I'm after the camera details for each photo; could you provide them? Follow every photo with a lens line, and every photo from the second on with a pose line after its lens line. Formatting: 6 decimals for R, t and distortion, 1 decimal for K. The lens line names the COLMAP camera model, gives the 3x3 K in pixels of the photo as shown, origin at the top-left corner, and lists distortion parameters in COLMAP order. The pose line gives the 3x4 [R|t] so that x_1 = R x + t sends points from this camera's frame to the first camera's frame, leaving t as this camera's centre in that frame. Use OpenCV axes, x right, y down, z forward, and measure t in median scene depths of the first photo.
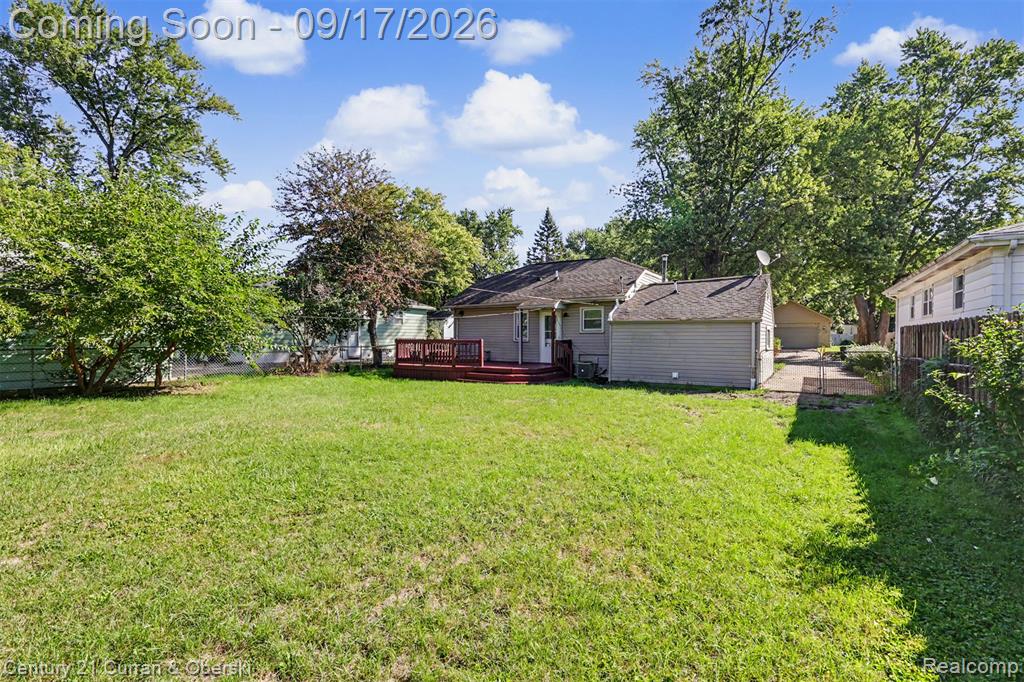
lens RADIAL K [[473.0, 0, 504.4], [0, 473.0, 341.6], [0, 0, 1]] dist [0.001829, 0.000257]
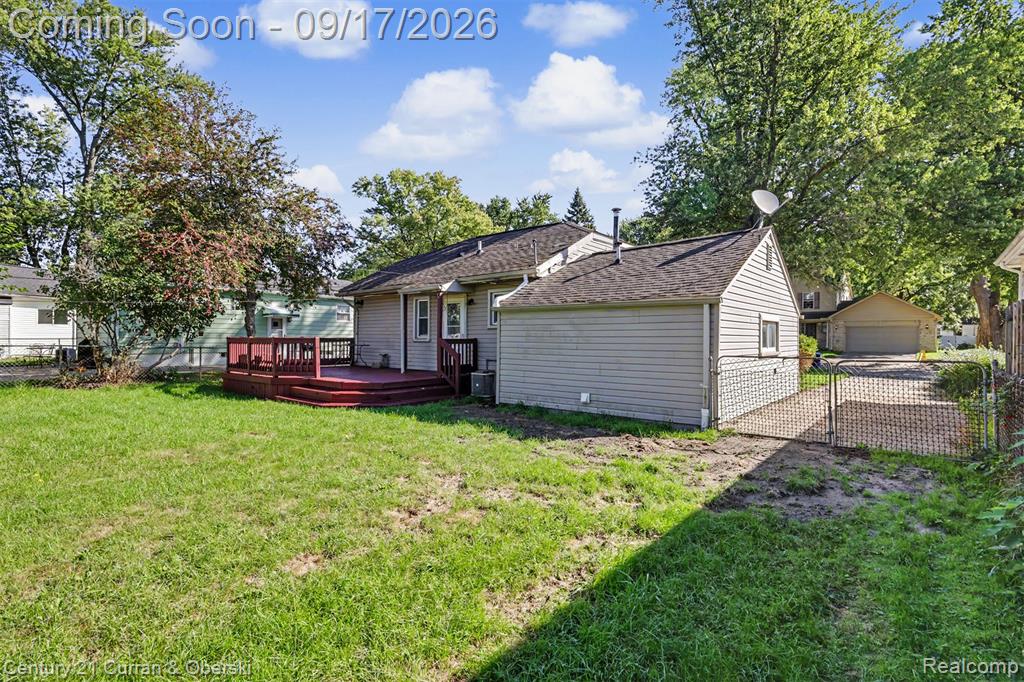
lens RADIAL K [[490.6, 0, 509.6], [0, 490.6, 343.7], [0, 0, 1]] dist [-0.001691, 0.000337]
pose [[0.991043, 0.003575, -0.133499, 0.191112], [-0.003707, 0.999993, -0.000745, 0.002599], [0.133495, 0.001233, 0.991049, 0.211369]]
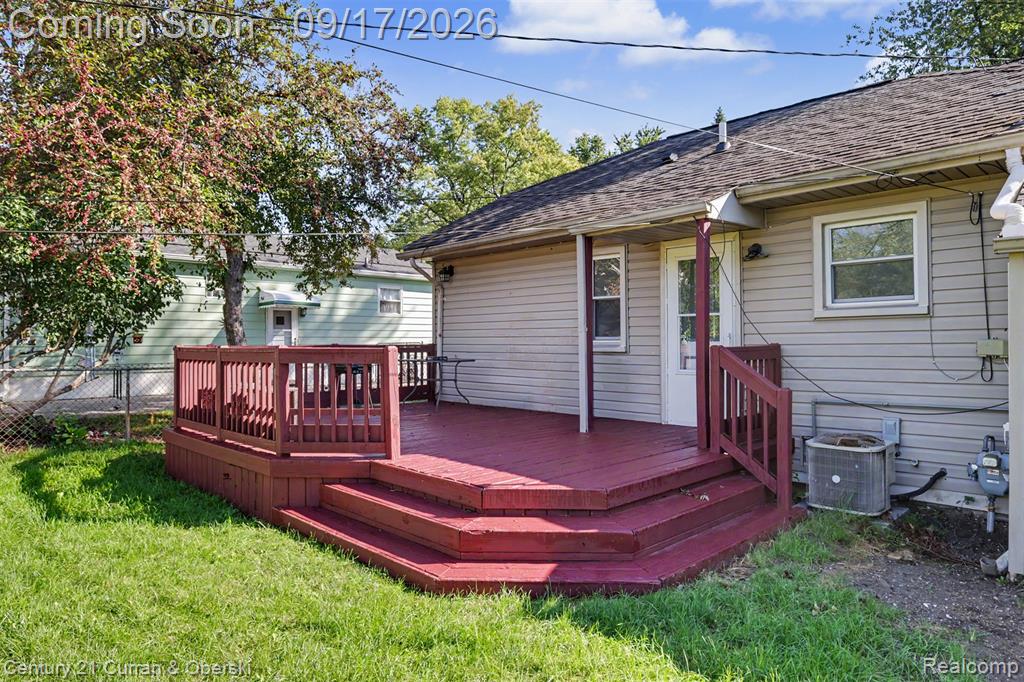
lens RADIAL K [[643.7, 0, 512.0], [0, 643.7, 341.0], [0, 0, 1]] dist [-0.001116, 0.000026]
pose [[0.972947, -0.009619, -0.230827, 0.054130], [0.007918, 0.999934, -0.008294, -0.002673], [0.230891, 0.006242, 0.972960, 0.419405]]
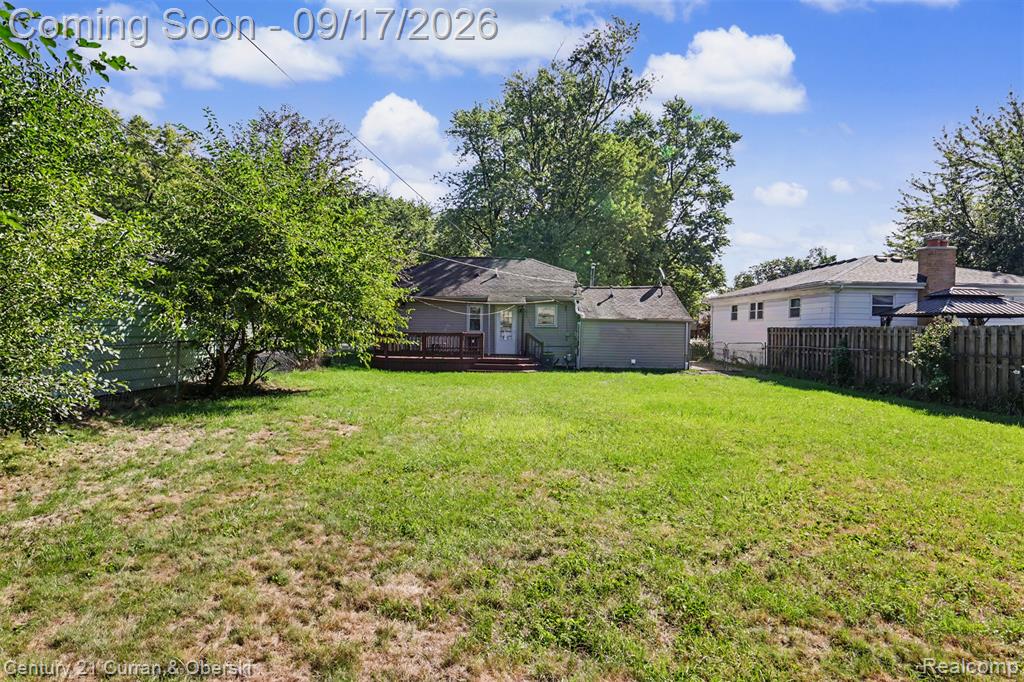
lens RADIAL K [[542.2, 0, 514.0], [0, 542.2, 328.2], [0, 0, 1]] dist [0.000354, 0.000055]
pose [[0.845310, 0.009787, 0.534187, -0.389598], [-0.009656, 0.999949, -0.003039, -0.007117], [-0.534190, -0.002589, 0.845361, -0.045911]]
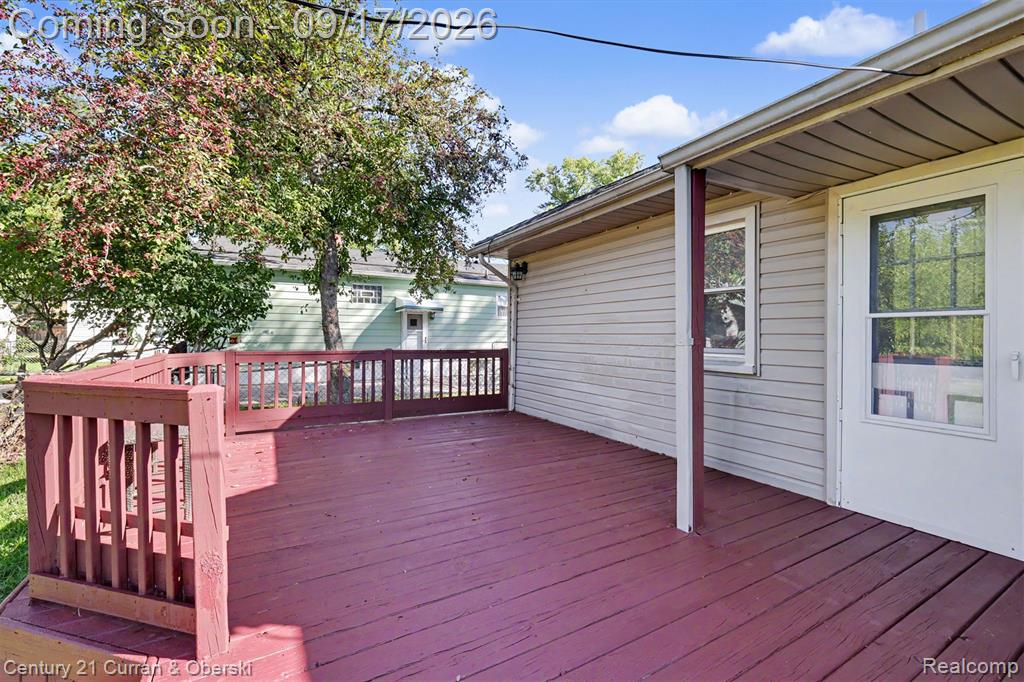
lens RADIAL K [[437.0, 0, 512.0], [0, 437.0, 341.0], [0, 0, 1]] dist [-0.001195, 0.000050]
pose [[0.886212, 0.004803, -0.463255, 0.033050], [-0.004627, 0.999988, 0.001516, -0.009129], [0.463257, 0.000800, 0.886224, 0.573540]]
